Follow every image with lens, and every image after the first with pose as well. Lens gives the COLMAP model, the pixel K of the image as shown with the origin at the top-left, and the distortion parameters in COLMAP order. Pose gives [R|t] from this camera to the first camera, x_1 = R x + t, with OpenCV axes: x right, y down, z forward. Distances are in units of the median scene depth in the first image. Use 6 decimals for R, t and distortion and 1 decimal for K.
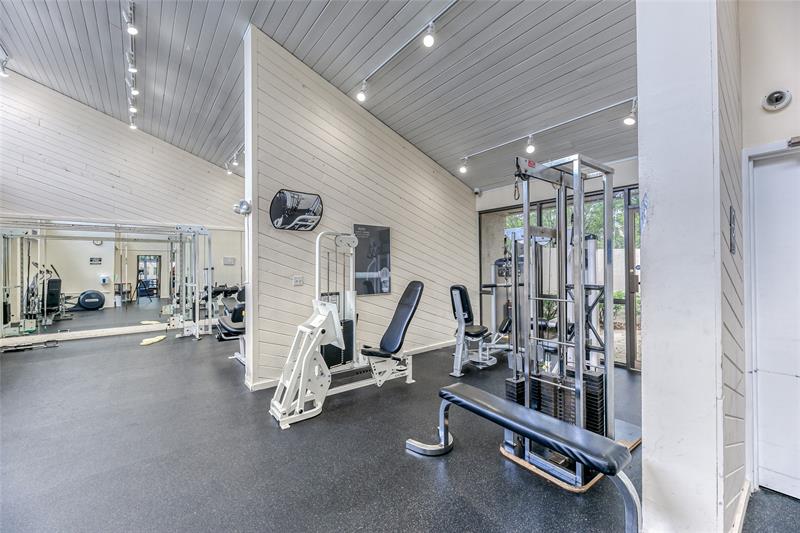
lens RADIAL K [[329.0, 0, 399.0], [0, 329.0, 265.7], [0, 0, 1]] dist [0.001930, -0.000254]
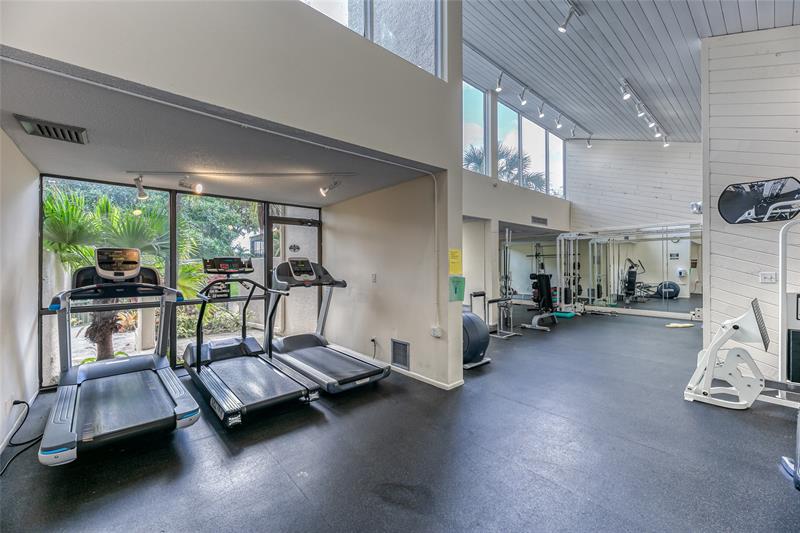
lens RADIAL K [[329.0, 0, 399.8], [0, 329.0, 265.5], [0, 0, 1]] dist [0.001930, -0.000254]
pose [[0.053130, 0.005042, -0.998575, 0.310231], [0.013718, 0.999889, 0.005779, -0.003433], [0.998493, -0.014005, 0.053055, -0.034154]]
